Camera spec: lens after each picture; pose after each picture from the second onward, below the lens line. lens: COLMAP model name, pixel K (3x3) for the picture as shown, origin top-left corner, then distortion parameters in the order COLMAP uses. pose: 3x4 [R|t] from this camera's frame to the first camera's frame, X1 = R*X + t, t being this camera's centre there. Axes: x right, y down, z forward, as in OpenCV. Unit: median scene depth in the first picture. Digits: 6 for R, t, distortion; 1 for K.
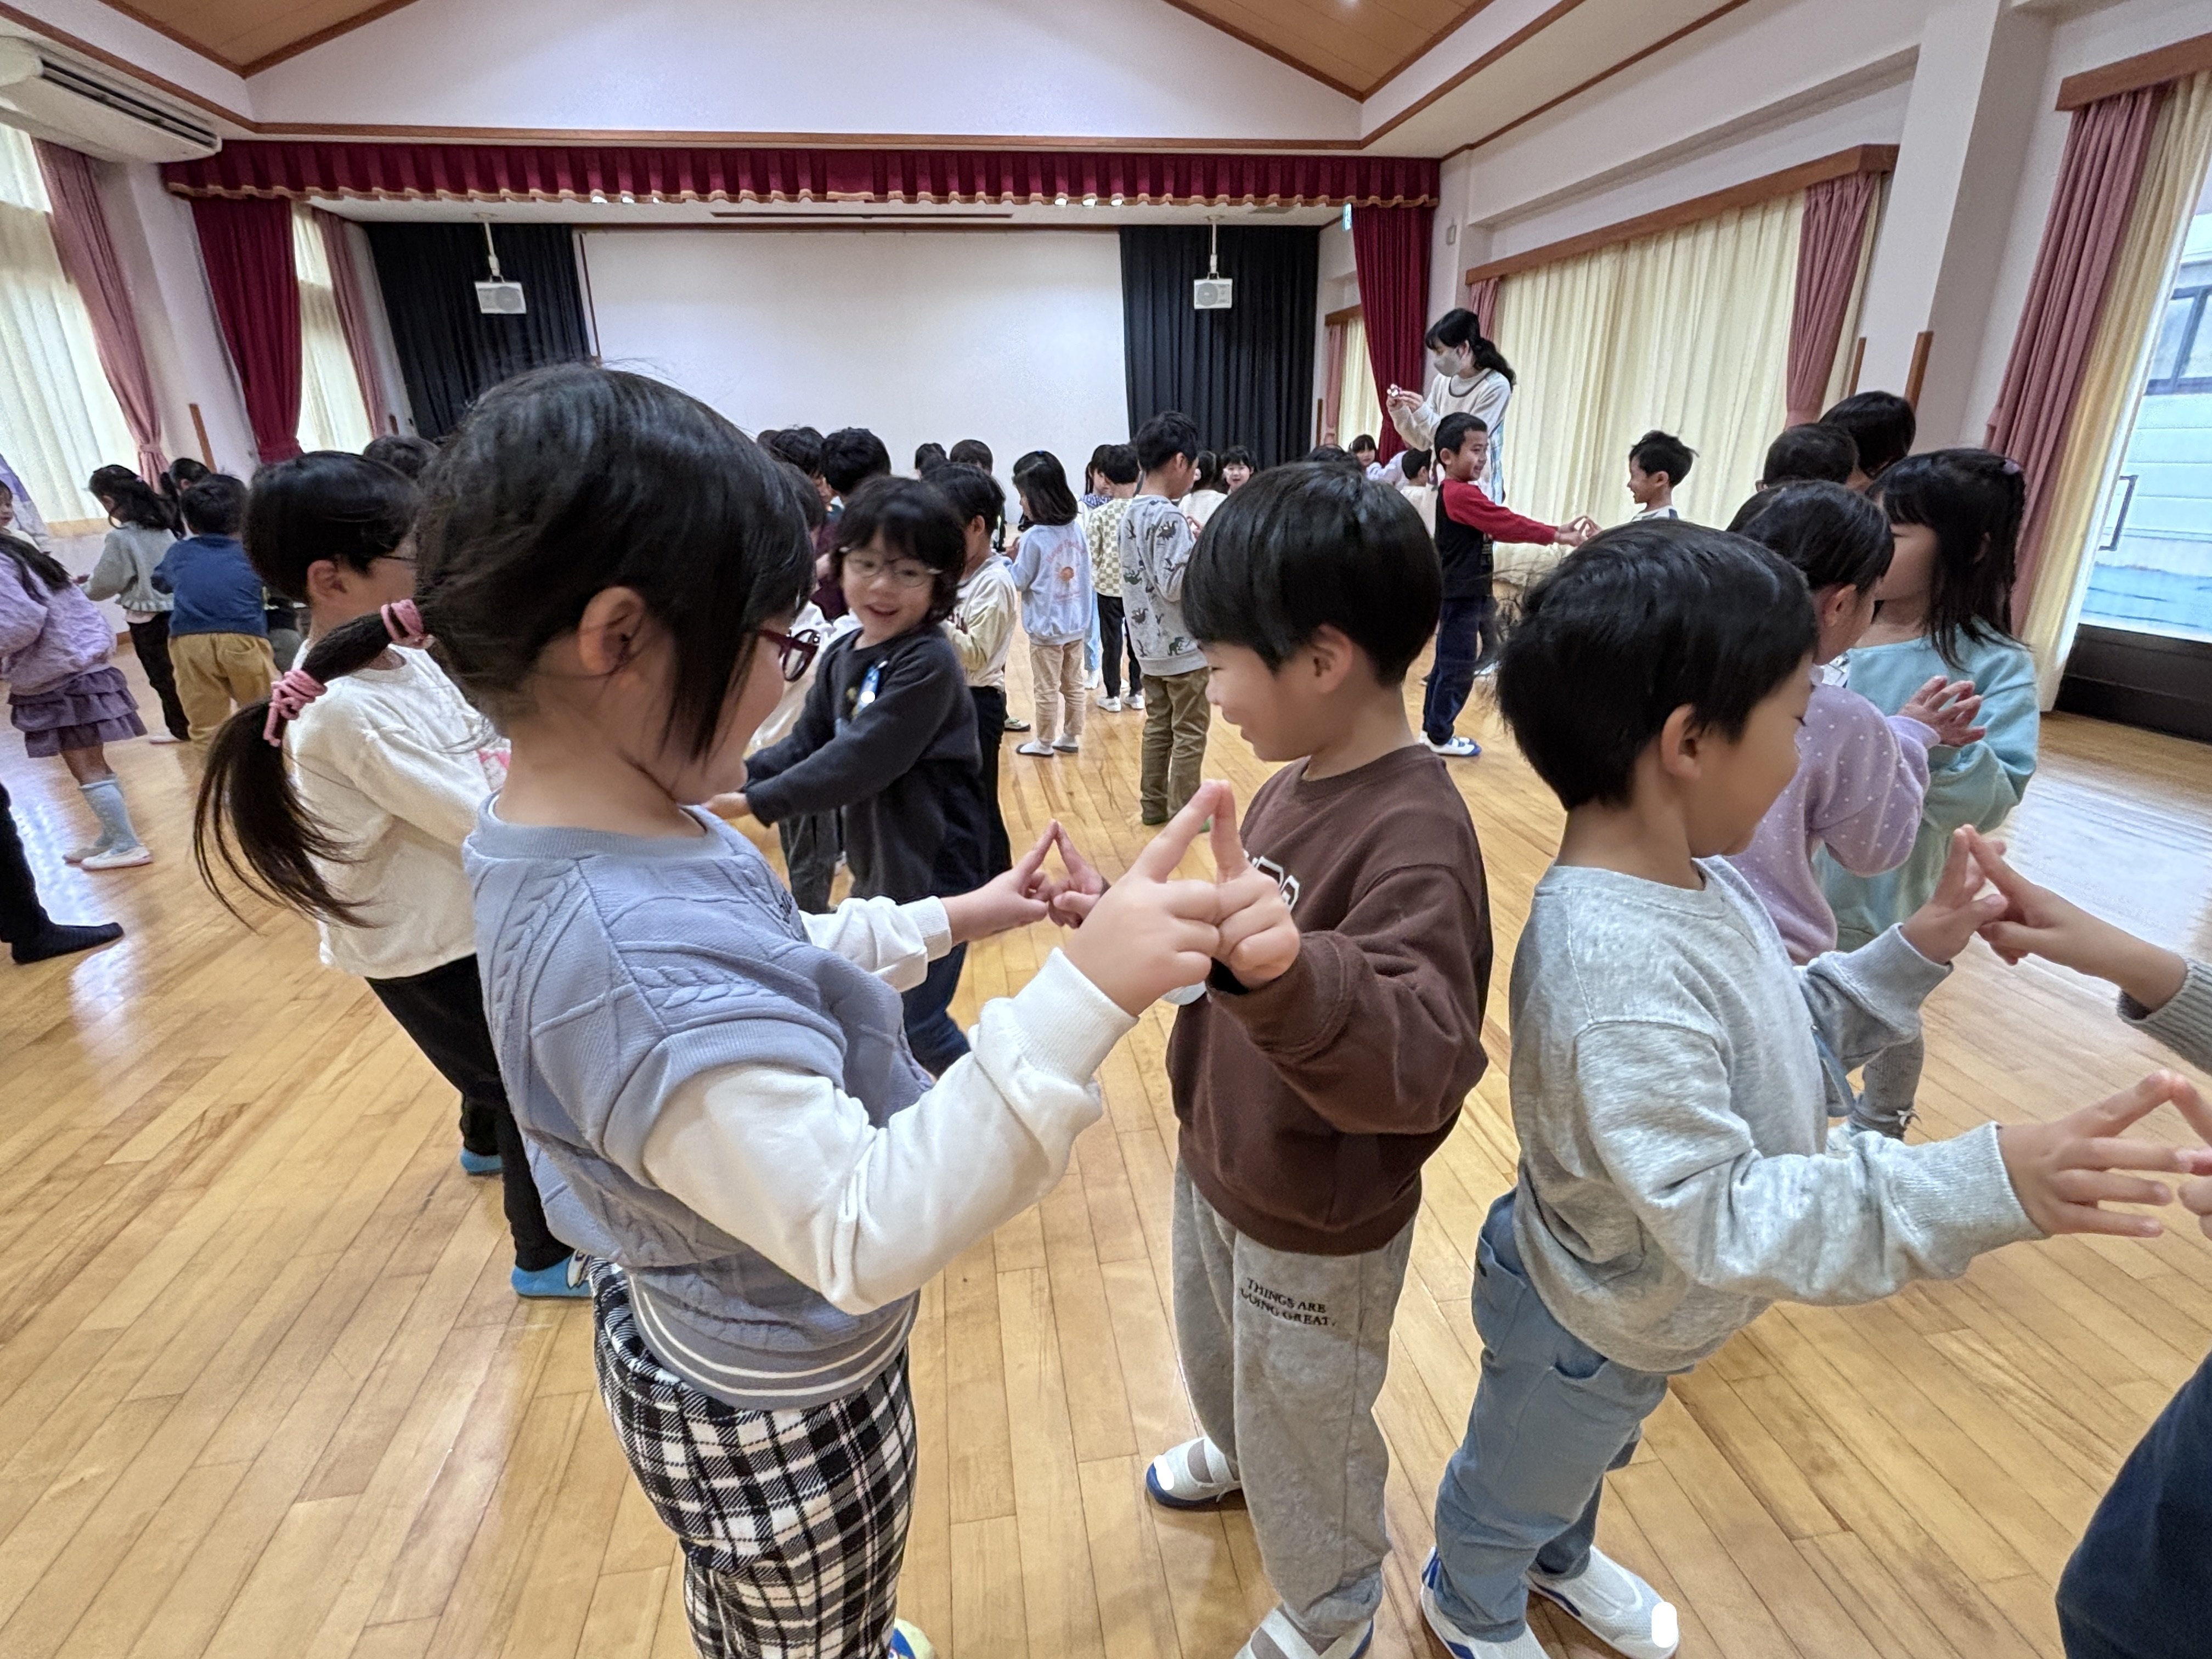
lens RADIAL K [[1056.4, 0, 1106.0], [0, 1056.4, 829.5], [0, 0, 1]] dist [-0.049235, 0.021113]
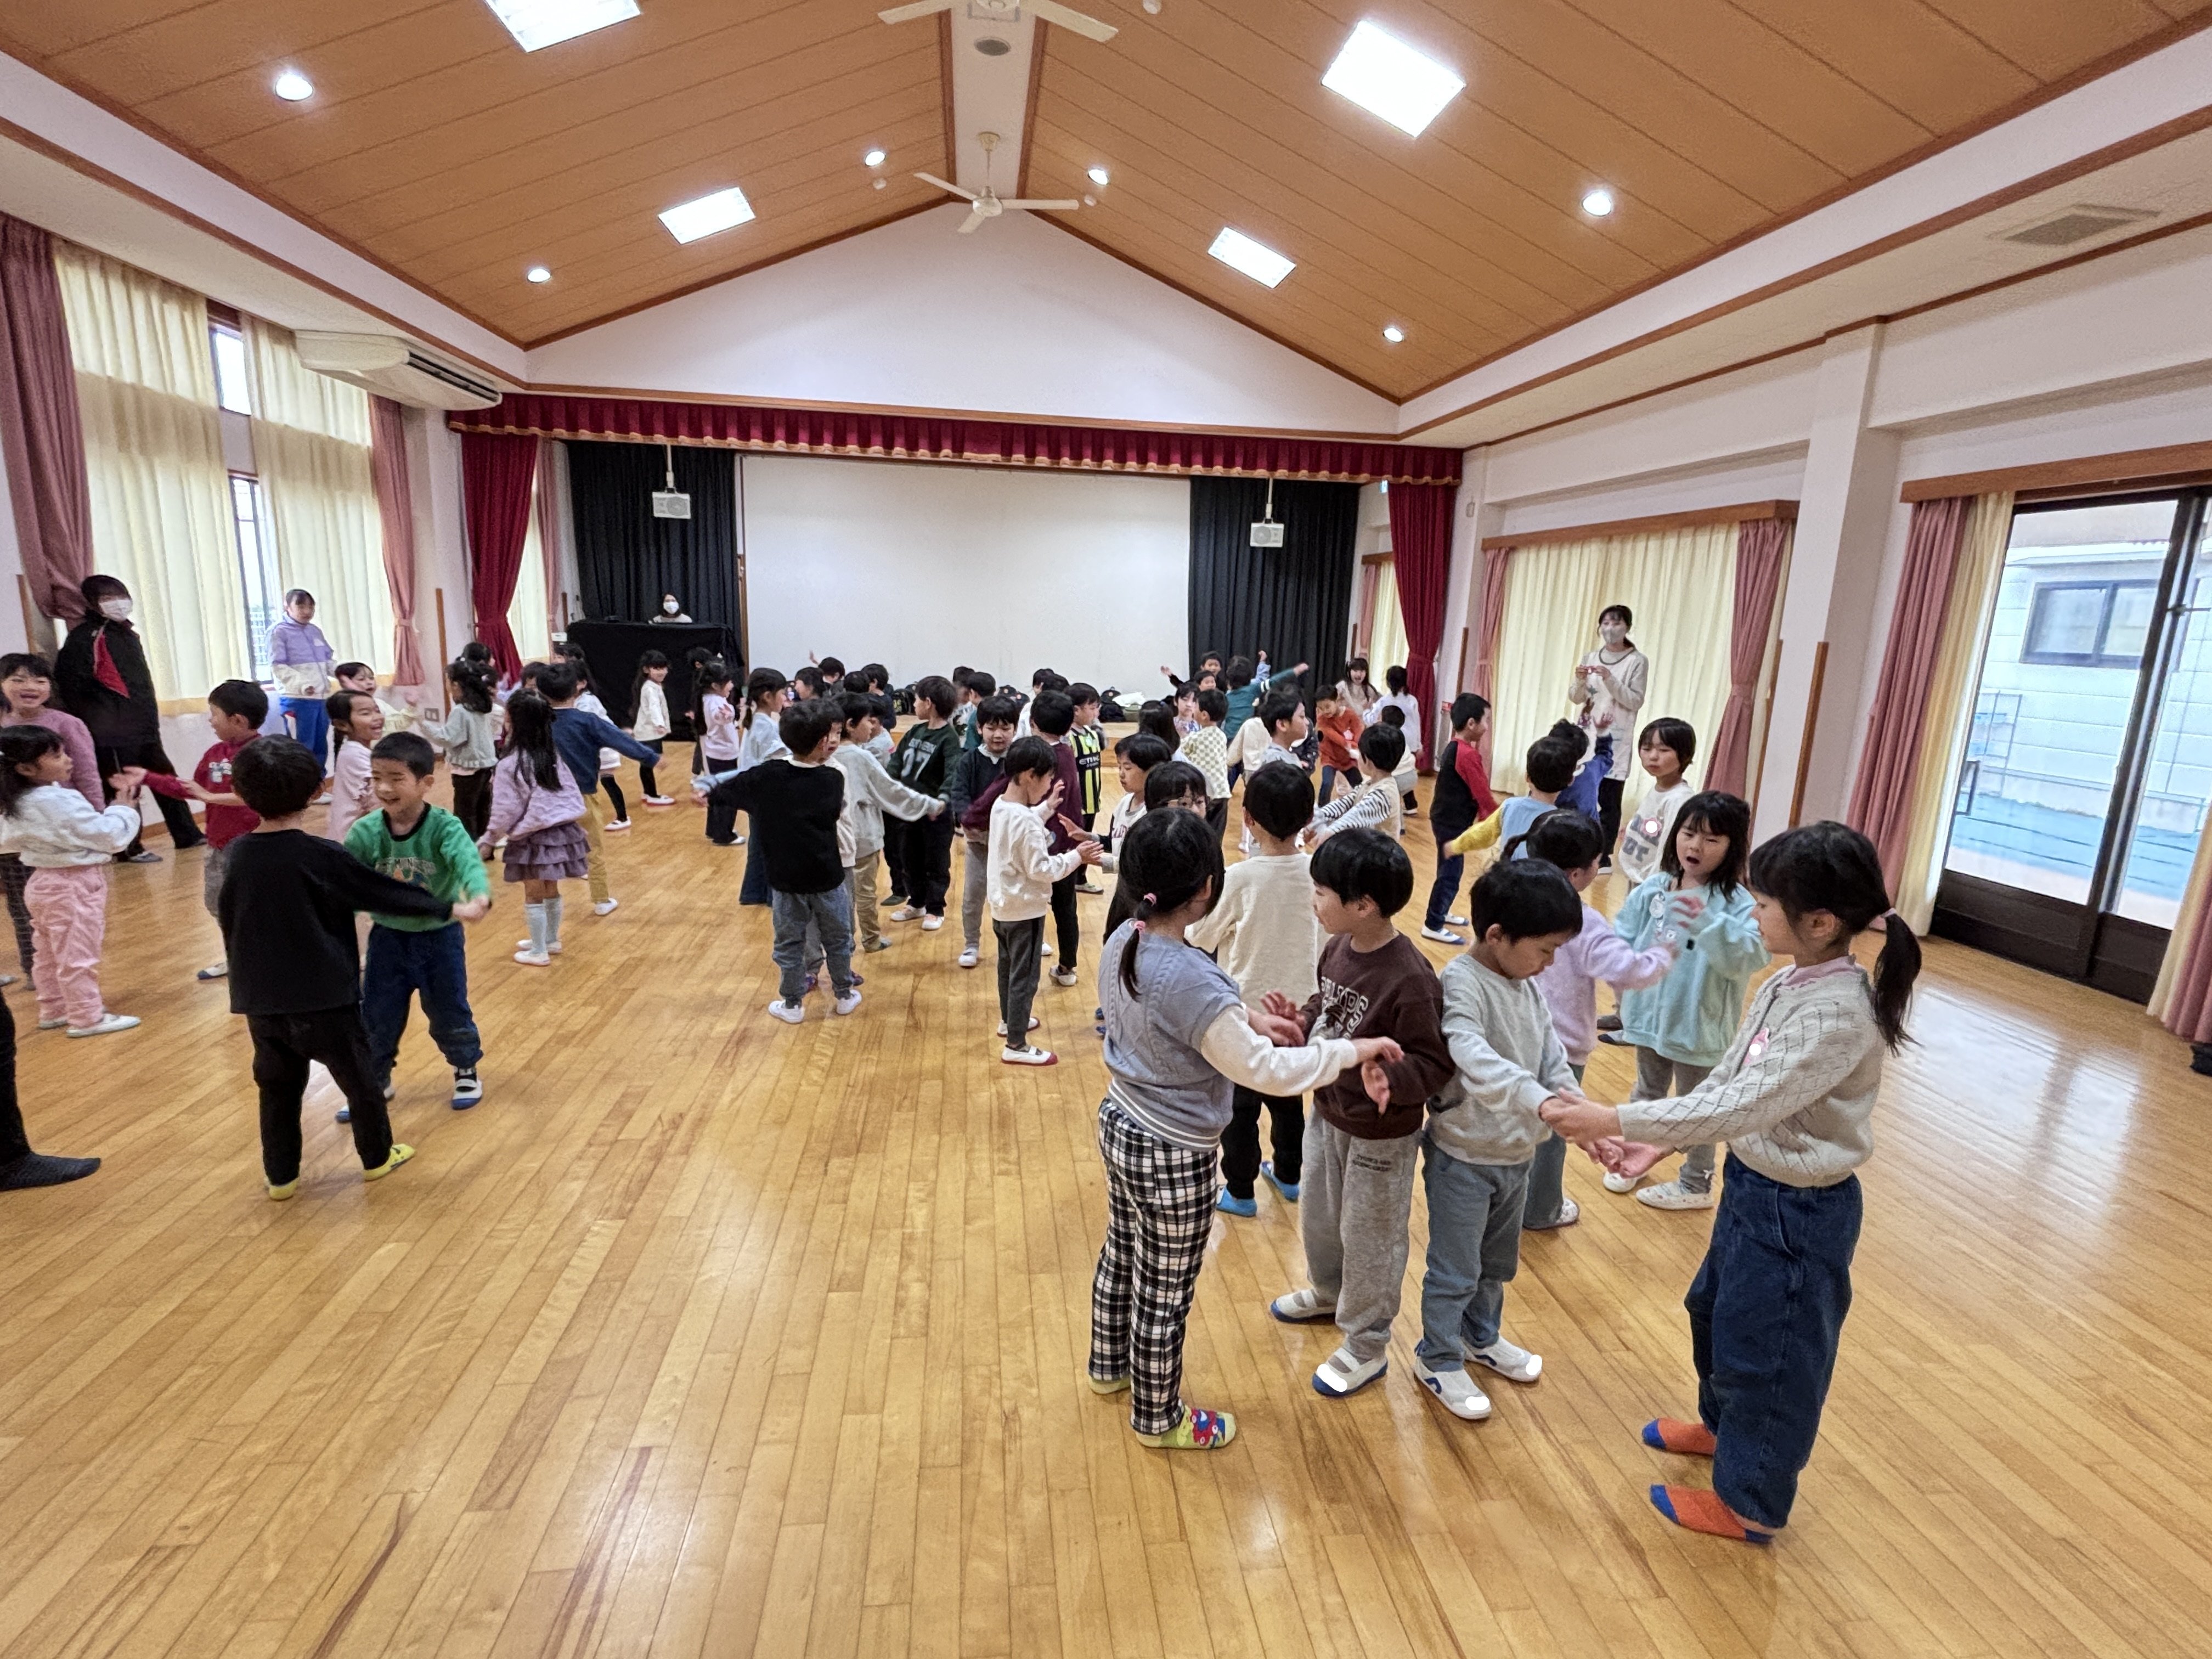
lens RADIAL K [[1055.5, 0, 1106.0], [0, 1055.5, 829.5], [0, 0, 1]] dist [0.014743, -0.000219]
pose [[0.998036, 0.058752, -0.021743, -0.050106], [-0.061399, 0.986270, -0.153303, 0.014359], [0.012438, 0.154337, 0.987940, -0.195717]]
